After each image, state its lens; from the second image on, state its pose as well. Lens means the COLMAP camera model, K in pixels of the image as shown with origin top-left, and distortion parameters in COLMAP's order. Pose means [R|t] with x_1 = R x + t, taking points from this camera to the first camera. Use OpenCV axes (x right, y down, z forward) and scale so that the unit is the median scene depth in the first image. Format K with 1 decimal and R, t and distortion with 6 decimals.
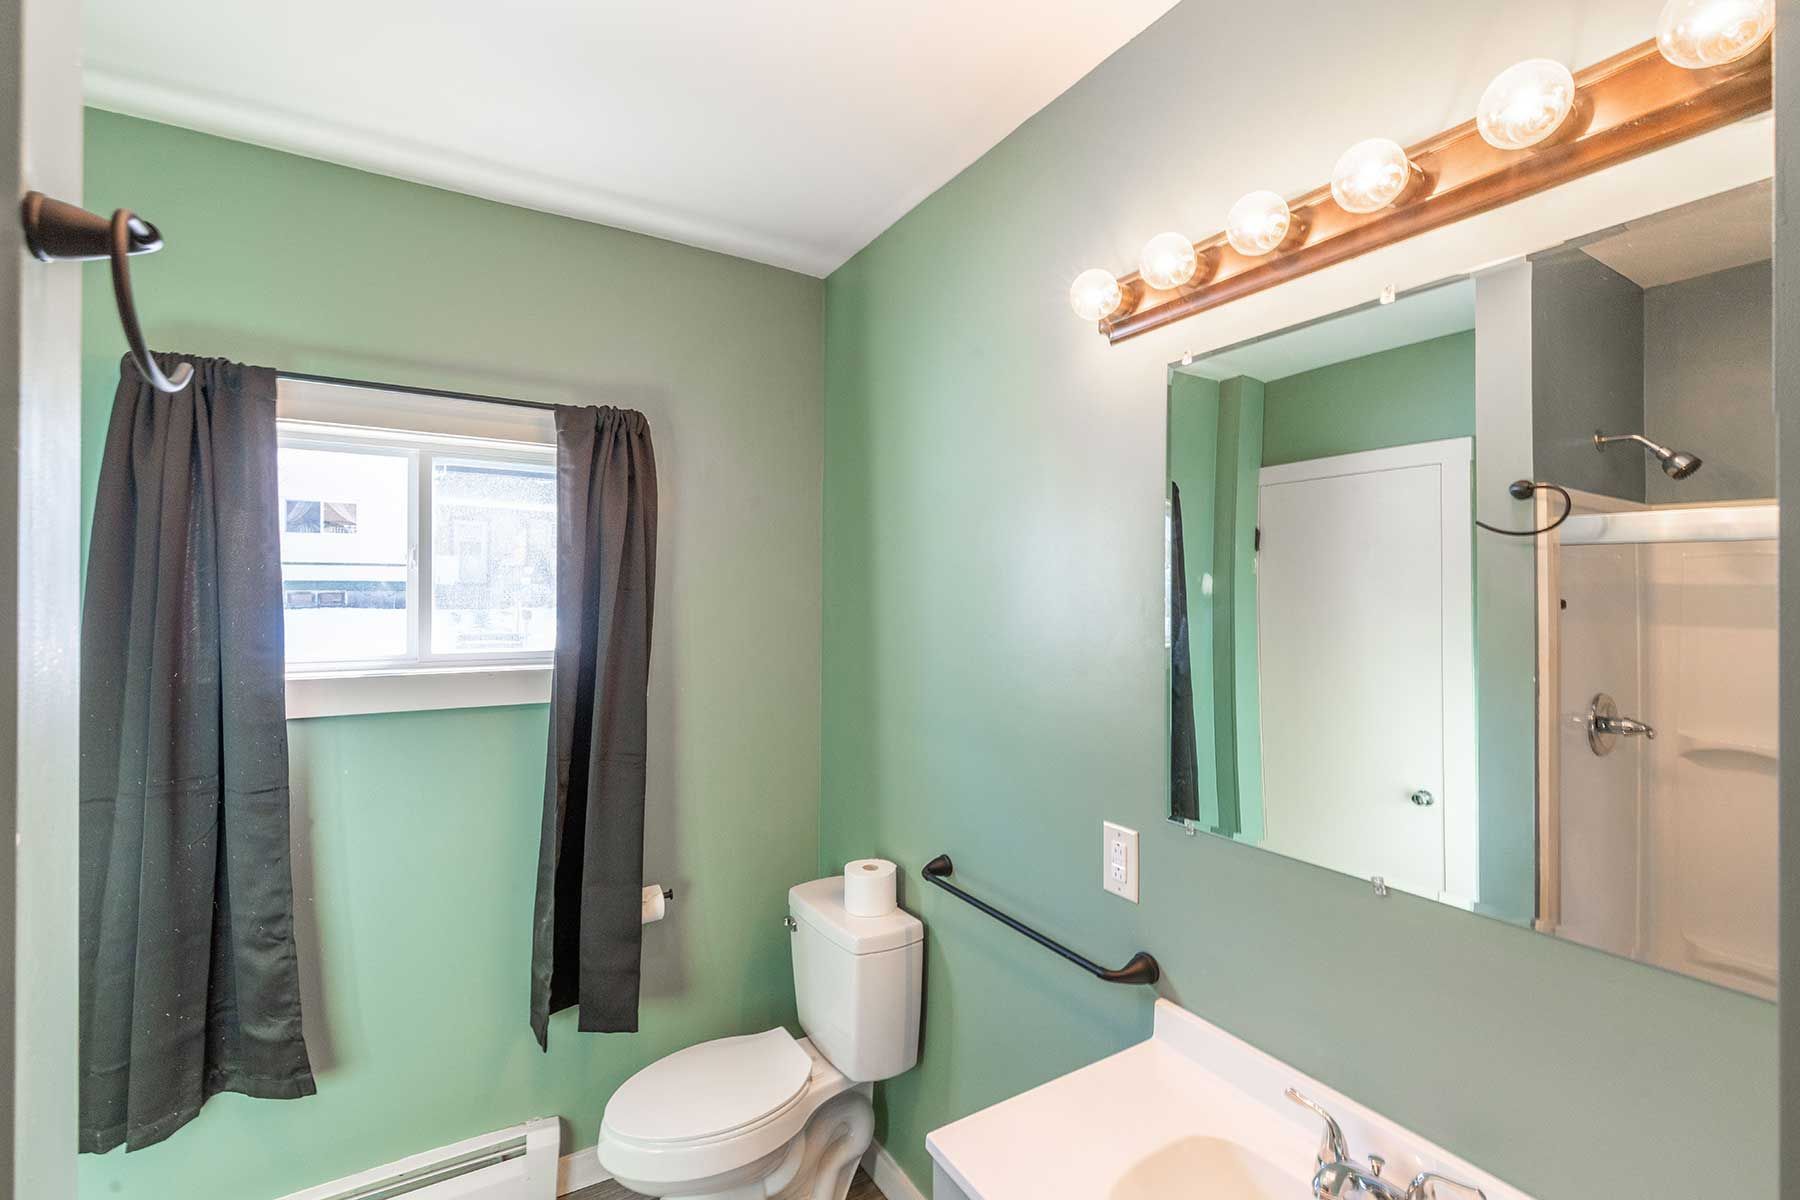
lens RADIAL K [[792.2, 0, 898.5], [0, 792.2, 590.8], [0, 0, 1]] dist [0.007340, -0.001050]
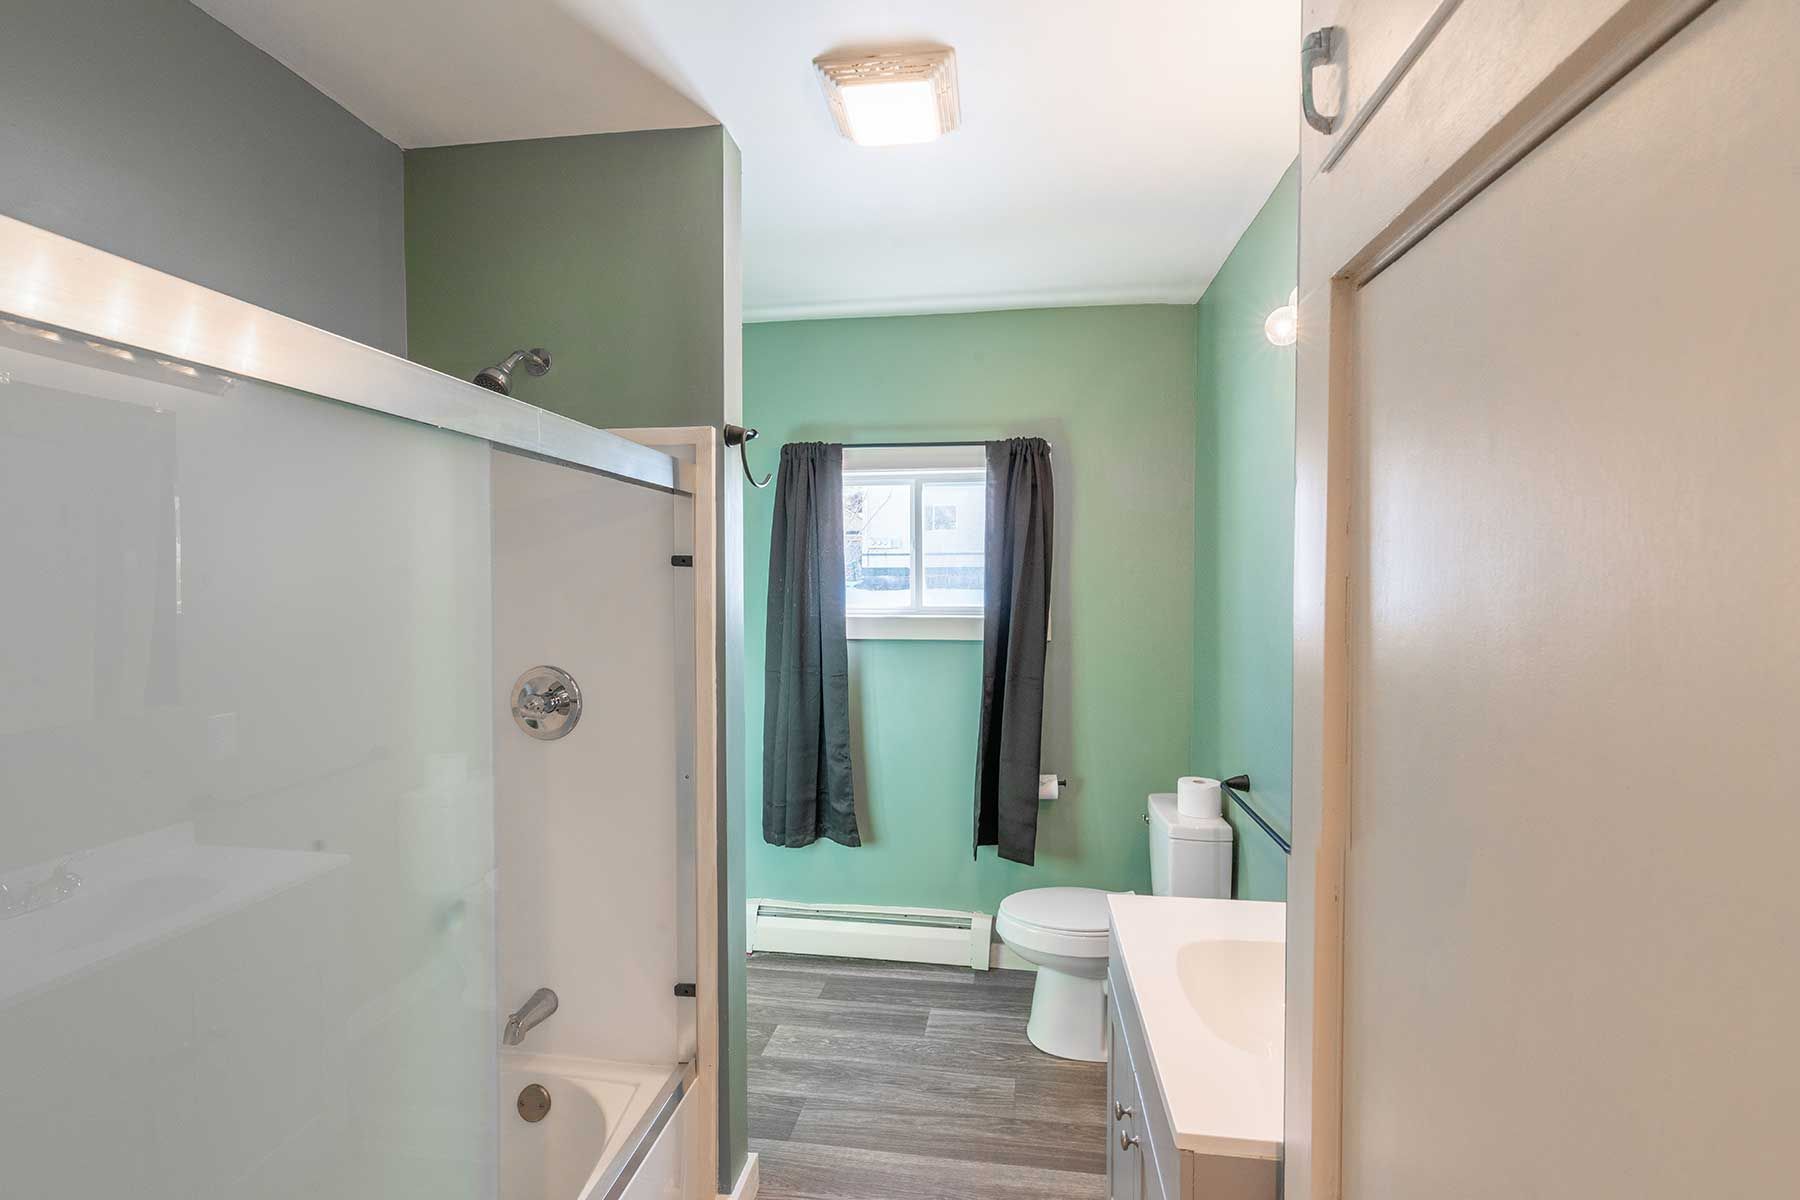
lens RADIAL K [[792.2, 0, 900.3], [0, 792.2, 596.2], [0, 0, 1]] dist [0.007340, -0.001050]
pose [[0.778612, 0.010171, -0.627423, 0.399731], [0.006457, 0.999686, 0.024219, 0.021221], [0.627472, -0.022909, 0.778302, -0.283462]]
